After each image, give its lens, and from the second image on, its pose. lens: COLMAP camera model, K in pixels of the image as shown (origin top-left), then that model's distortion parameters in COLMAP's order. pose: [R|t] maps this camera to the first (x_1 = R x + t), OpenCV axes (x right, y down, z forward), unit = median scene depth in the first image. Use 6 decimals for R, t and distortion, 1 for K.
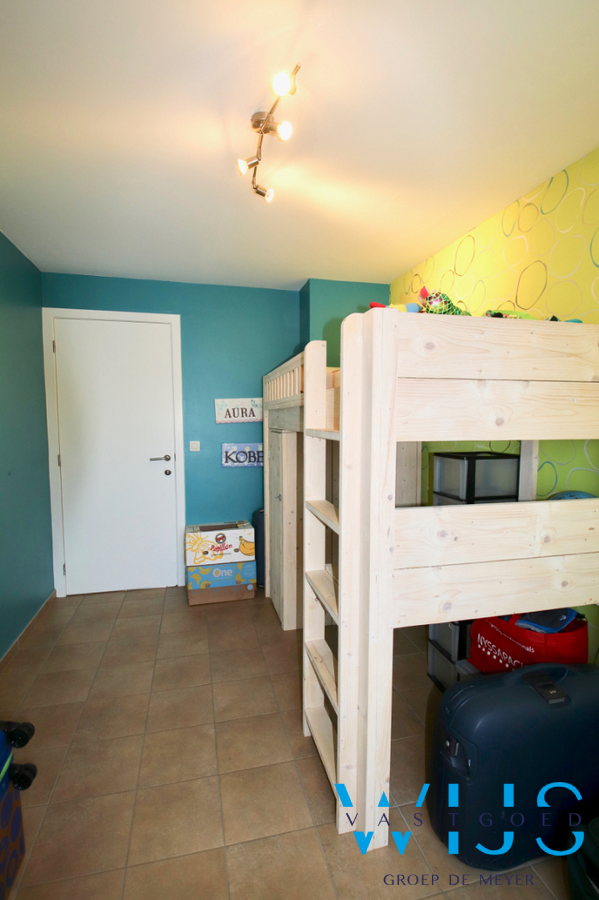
lens RADIAL K [[421.0, 0, 303.4], [0, 421.0, 452.3], [0, 0, 1]] dist [-0.017039, -0.001856]
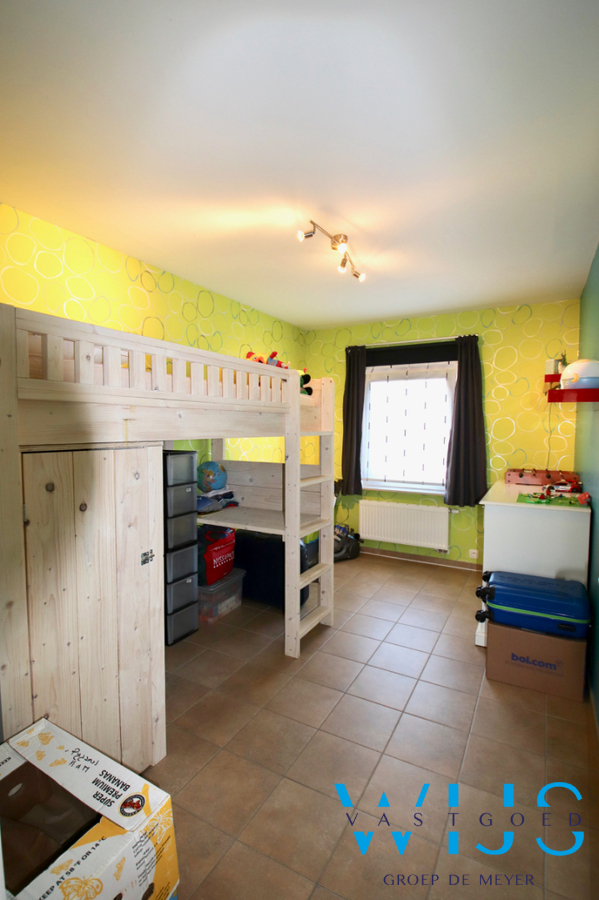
lens RADIAL K [[421.0, 0, 304.0], [0, 421.0, 449.4], [0, 0, 1]] dist [-0.017039, -0.001856]
pose [[-0.722388, -0.043286, 0.690131, -0.798439], [0.040266, 0.993712, 0.104476, -0.124507], [-0.690314, 0.103261, -0.716103, 1.635974]]
